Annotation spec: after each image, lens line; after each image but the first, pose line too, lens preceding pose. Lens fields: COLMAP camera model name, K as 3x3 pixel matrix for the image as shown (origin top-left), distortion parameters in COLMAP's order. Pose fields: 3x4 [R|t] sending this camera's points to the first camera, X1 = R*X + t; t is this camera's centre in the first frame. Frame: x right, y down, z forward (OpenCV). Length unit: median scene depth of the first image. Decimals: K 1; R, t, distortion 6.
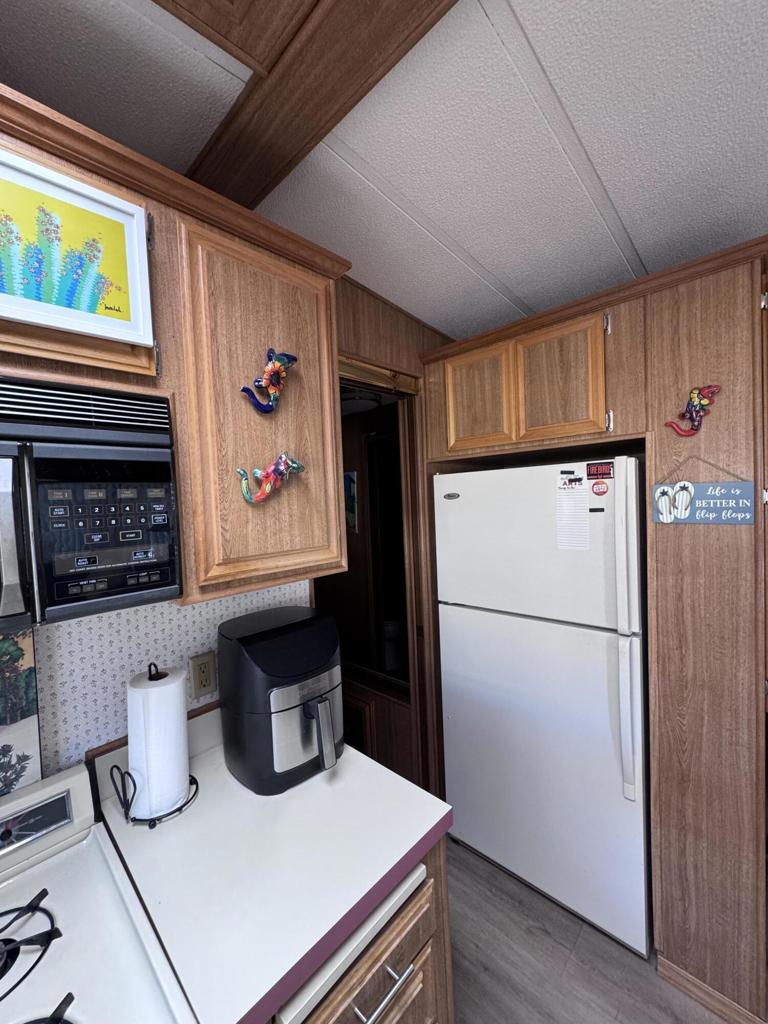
lens RADIAL K [[407.5, 0, 386.4], [0, 407.5, 511.7], [0, 0, 1]] dist [-0.002530, 0.000521]
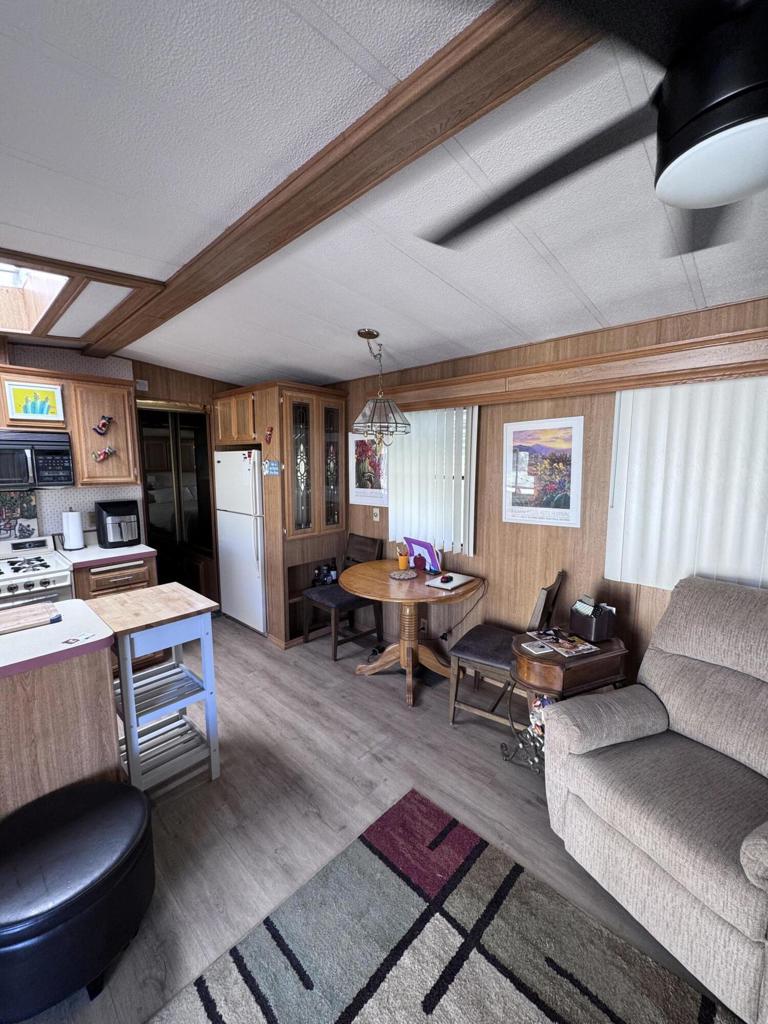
lens RADIAL K [[407.5, 0, 385.3], [0, 407.5, 512.1], [0, 0, 1]] dist [-0.002530, 0.000521]
pose [[0.998870, 0.042947, 0.020374, 1.922748], [-0.044671, 0.994623, 0.093436, -0.023790], [-0.016252, -0.094240, 0.995417, -2.355607]]
